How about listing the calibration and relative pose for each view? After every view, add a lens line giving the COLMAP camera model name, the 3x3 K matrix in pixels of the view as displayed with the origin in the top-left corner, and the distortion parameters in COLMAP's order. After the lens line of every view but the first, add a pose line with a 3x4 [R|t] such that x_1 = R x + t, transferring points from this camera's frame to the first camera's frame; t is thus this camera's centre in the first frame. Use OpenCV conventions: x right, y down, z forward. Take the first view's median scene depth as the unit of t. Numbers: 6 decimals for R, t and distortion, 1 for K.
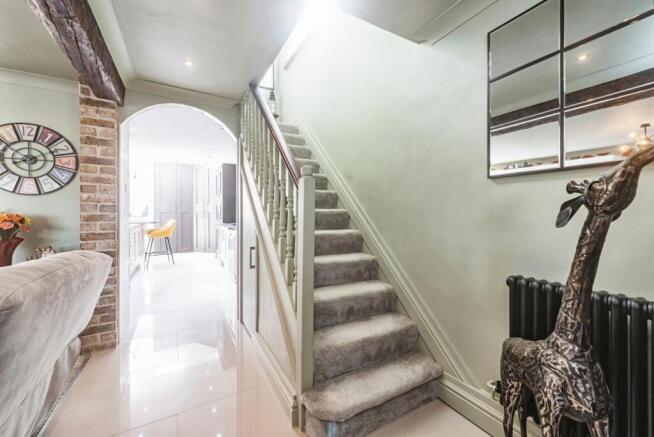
lens RADIAL K [[258.5, 0, 326.3], [0, 258.5, 215.8], [0, 0, 1]] dist [0.006759, -0.000586]
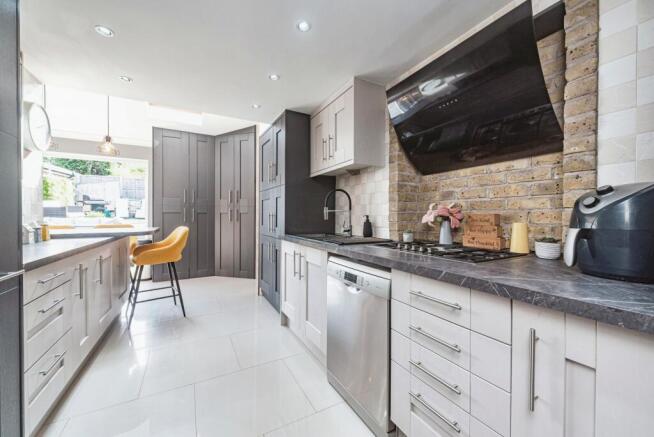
lens RADIAL K [[258.5, 0, 330.0], [0, 258.5, 215.9], [0, 0, 1]] dist [0.006759, -0.000586]
pose [[0.999806, 0.000116, -0.019698, -0.239045], [-0.000171, 0.999996, -0.002805, -0.004446], [0.019698, 0.002808, 0.999802, 0.405230]]
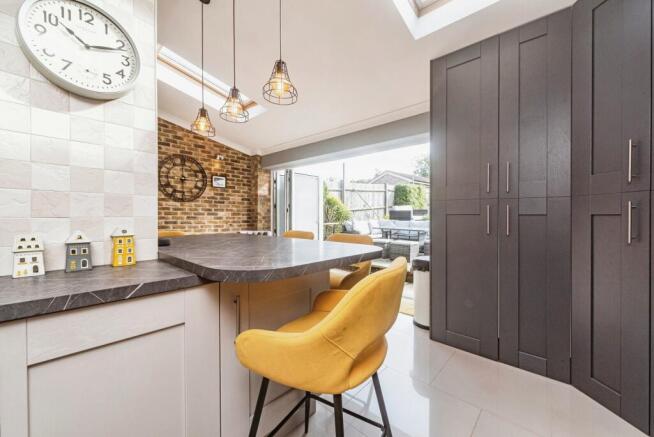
lens RADIAL K [[258.5, 0, 329.8], [0, 258.5, 217.5], [0, 0, 1]] dist [0.006759, -0.000586]
pose [[0.333256, 0.003249, -0.942831, -0.384367], [-0.008841, 0.999961, 0.000321, -0.009912], [0.942795, 0.008229, 0.333271, 0.753022]]
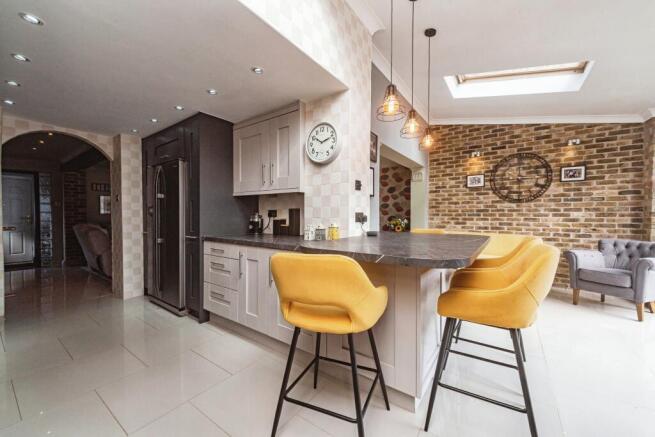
lens RADIAL K [[258.9, 0, 324.5], [0, 258.9, 222.1], [0, 0, 1]] dist [0.006759, -0.000586]
pose [[-0.908947, 0.005084, -0.416880, -0.407615], [-0.005945, 0.999666, 0.025154, -0.010855], [0.416869, 0.025342, -0.908613, 0.857671]]
